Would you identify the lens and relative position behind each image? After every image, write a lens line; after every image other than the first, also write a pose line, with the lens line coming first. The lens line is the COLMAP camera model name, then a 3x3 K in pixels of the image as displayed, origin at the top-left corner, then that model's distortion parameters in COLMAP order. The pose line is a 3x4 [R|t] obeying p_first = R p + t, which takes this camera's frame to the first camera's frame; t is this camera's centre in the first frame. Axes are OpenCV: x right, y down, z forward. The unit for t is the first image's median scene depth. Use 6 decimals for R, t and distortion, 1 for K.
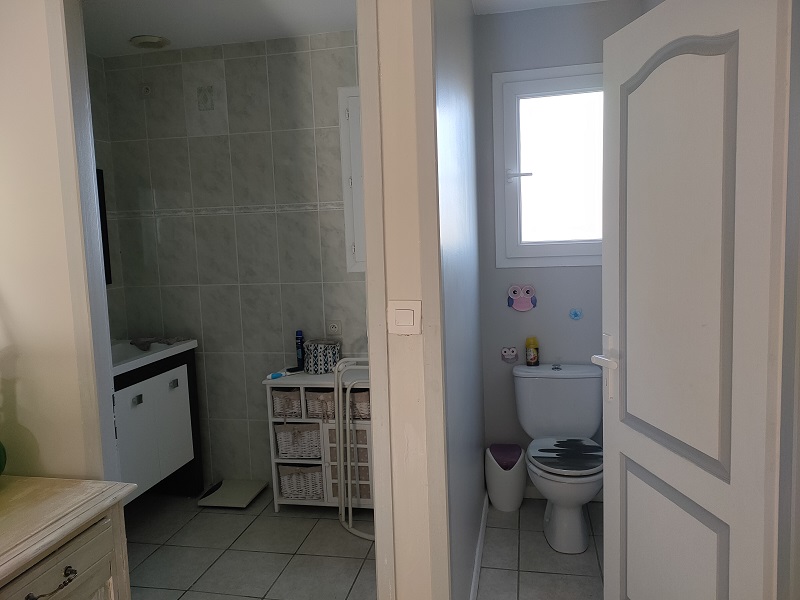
lens RADIAL K [[595.4, 0, 396.0], [0, 595.4, 292.4], [0, 0, 1]] dist [0.071604, -0.067428]
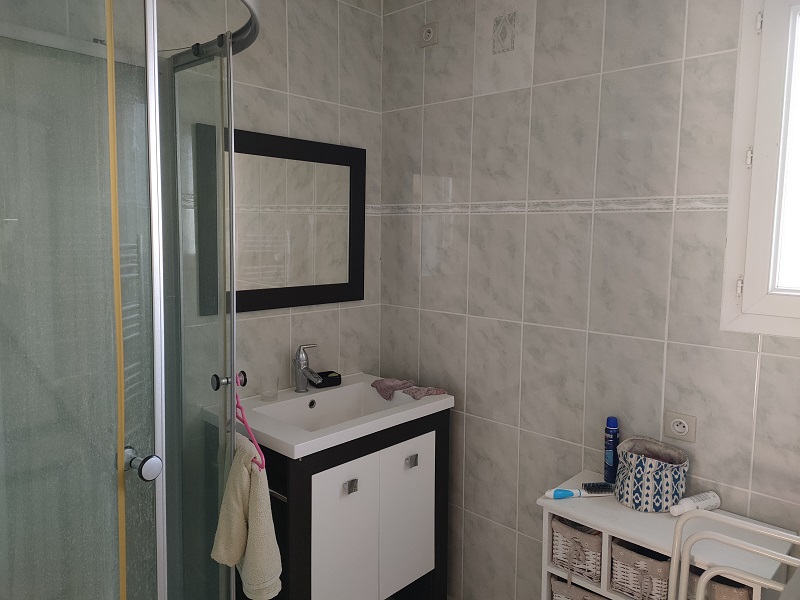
lens RADIAL K [[595.4, 0, 396.0], [0, 595.4, 292.4], [0, 0, 1]] dist [0.071604, -0.067428]
pose [[0.857461, 0.101143, -0.504510, -0.060576], [-0.096088, 0.994718, 0.036109, -0.057398], [0.505497, 0.017515, 0.862650, 0.389277]]
